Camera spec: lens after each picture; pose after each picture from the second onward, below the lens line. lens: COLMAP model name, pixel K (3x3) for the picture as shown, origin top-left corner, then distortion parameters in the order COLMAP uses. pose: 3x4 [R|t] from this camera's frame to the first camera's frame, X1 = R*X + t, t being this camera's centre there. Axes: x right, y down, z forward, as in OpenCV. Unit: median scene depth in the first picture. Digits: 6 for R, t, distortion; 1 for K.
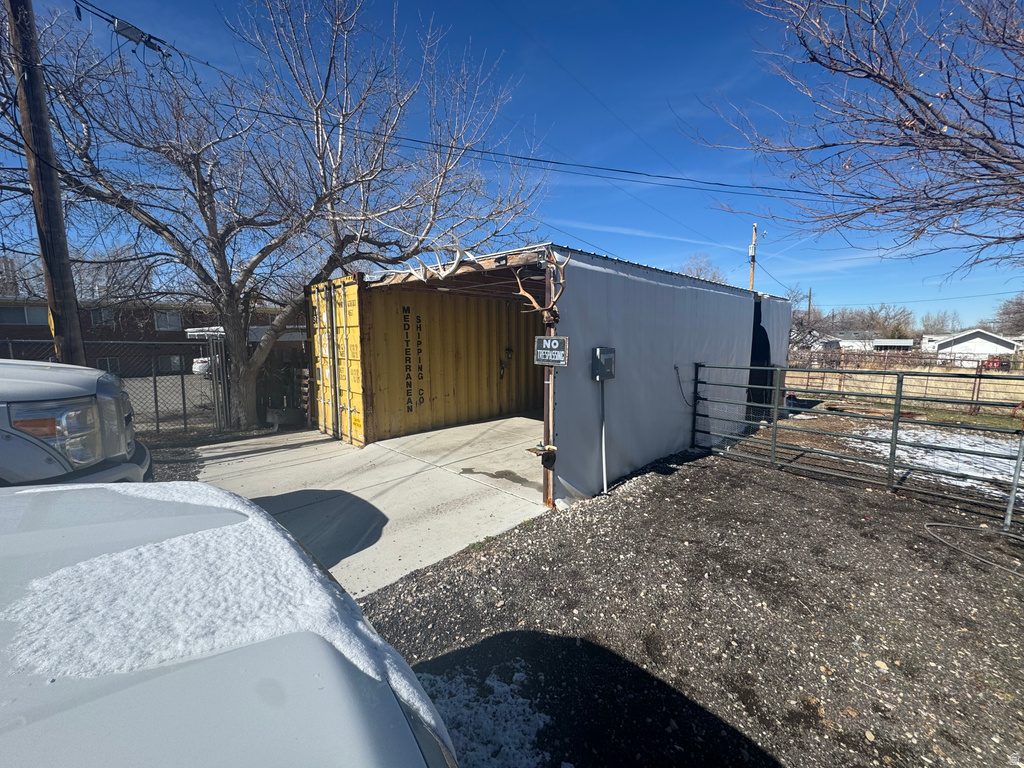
lens RADIAL K [[410.0, 0, 510.4], [0, 410.0, 389.1], [0, 0, 1]] dist [-0.003585, 0.000986]
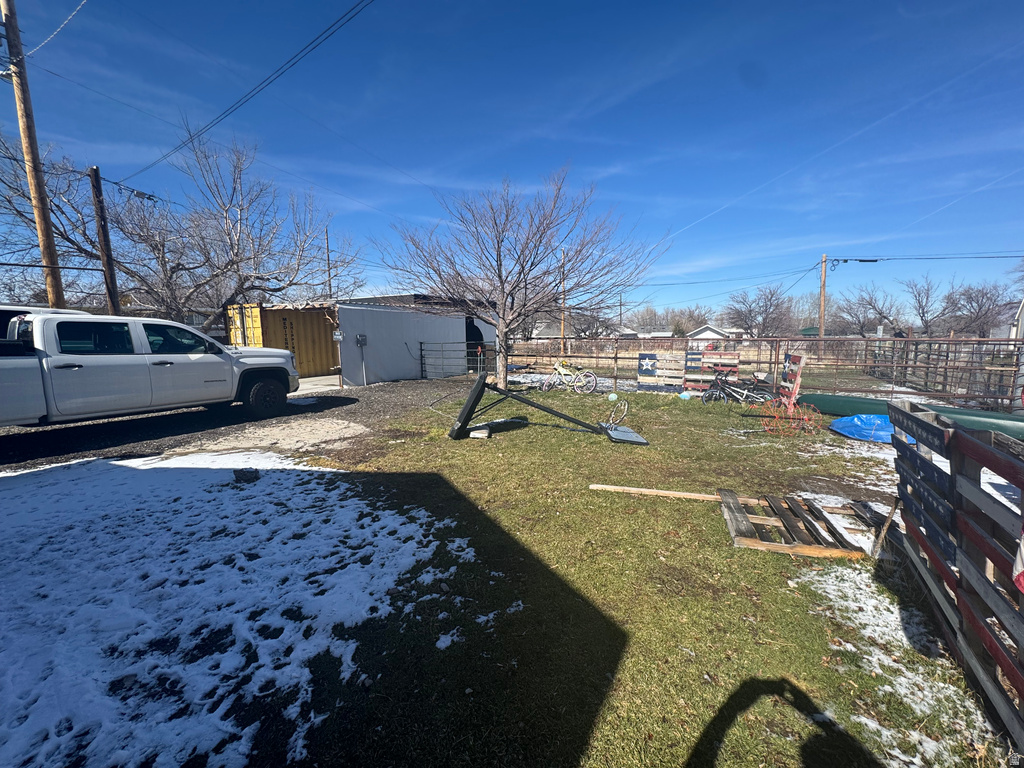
lens RADIAL K [[410.0, 0, 510.8], [0, 410.0, 385.5], [0, 0, 1]] dist [-0.003585, 0.000986]
pose [[0.965645, -0.042094, 0.256434, 0.335930], [0.041846, 0.999103, 0.006428, 0.194251], [-0.256475, 0.004523, 0.966540, -1.421693]]
